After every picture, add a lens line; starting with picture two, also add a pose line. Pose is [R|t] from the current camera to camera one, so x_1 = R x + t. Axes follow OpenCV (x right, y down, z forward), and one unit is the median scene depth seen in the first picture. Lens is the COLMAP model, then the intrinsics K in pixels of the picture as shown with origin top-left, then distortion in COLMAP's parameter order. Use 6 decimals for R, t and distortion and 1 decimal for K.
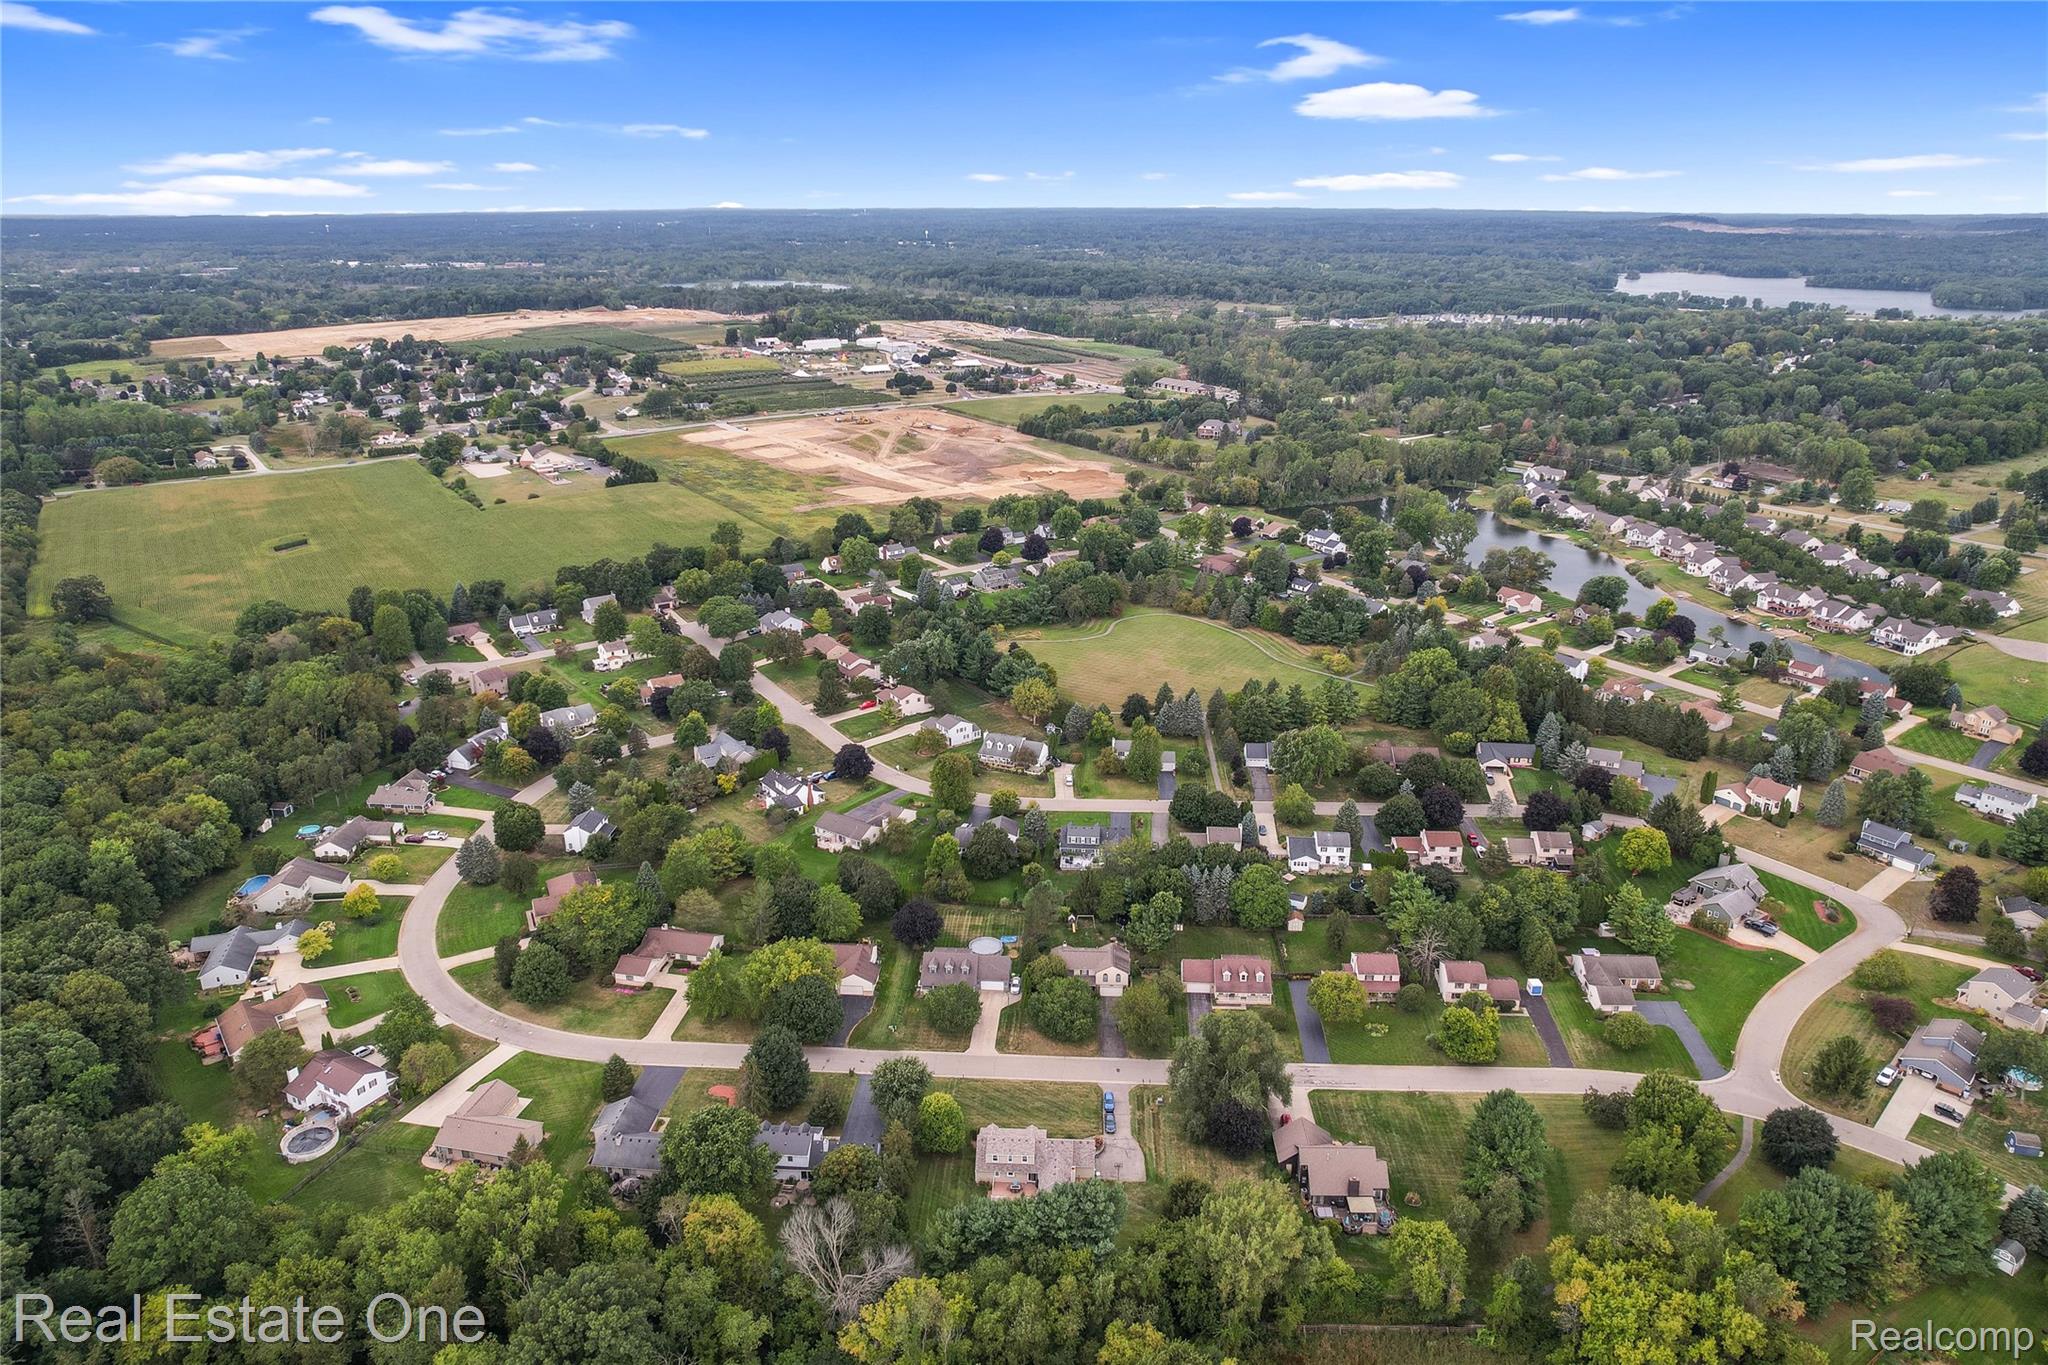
lens RADIAL K [[1352.4, 0, 1024.0], [0, 1352.4, 682.5], [0, 0, 1]] dist [-0.031703, 0.004260]
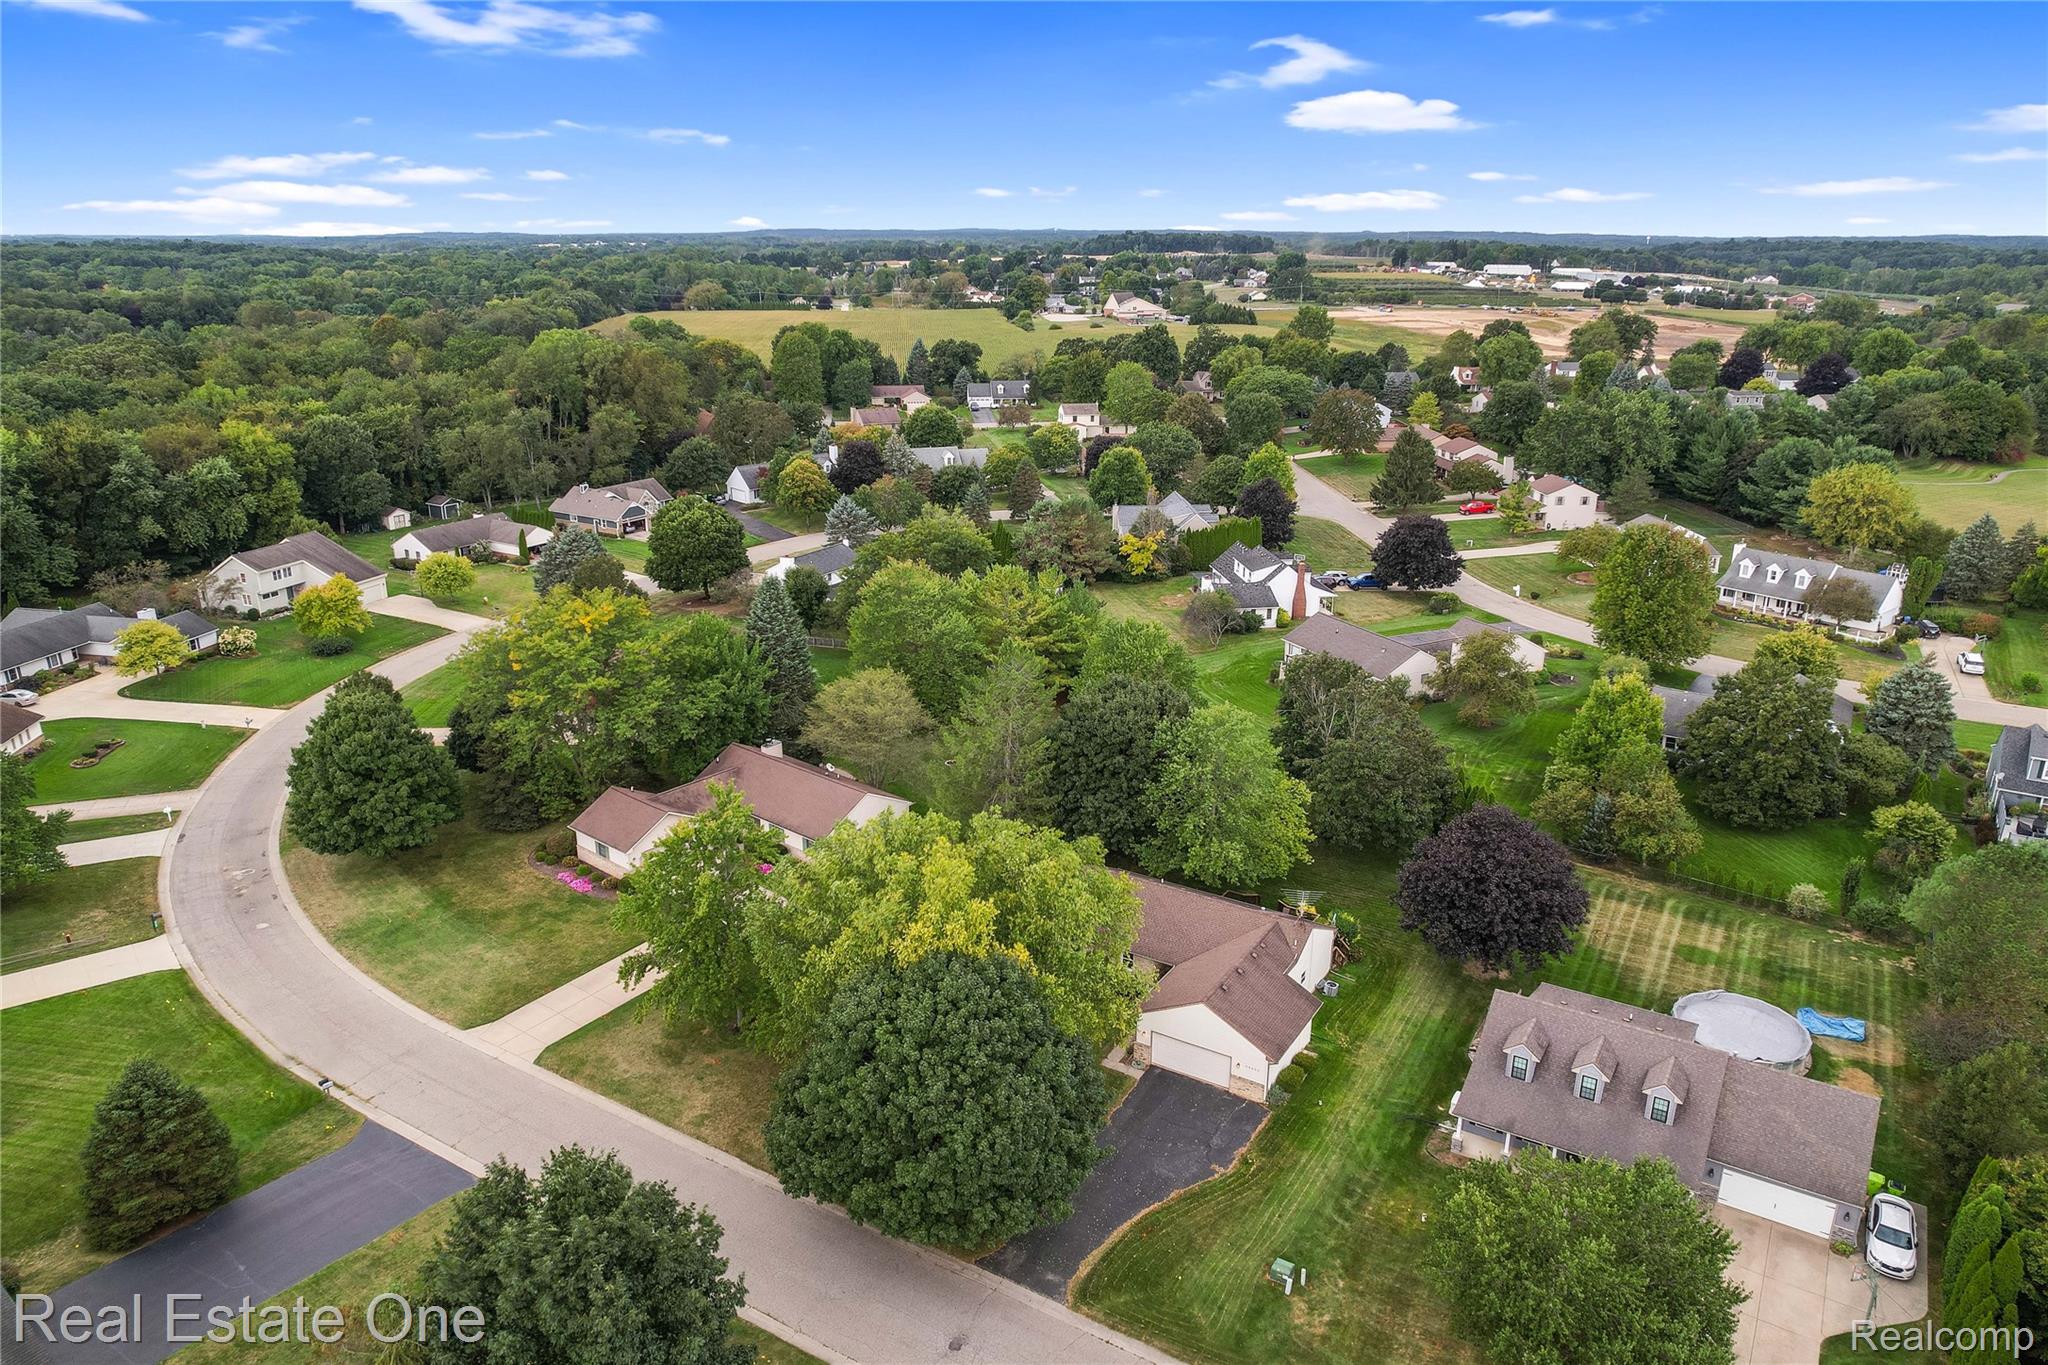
lens RADIAL K [[1352.4, 0, 1024.0], [0, 1352.4, 682.5], [0, 0, 1]] dist [-0.031703, 0.004260]
pose [[0.884729, 0.151879, -0.440667, -0.045940], [-0.157642, 0.987211, 0.023749, 0.138977], [0.438638, 0.048456, 0.897356, 0.674094]]
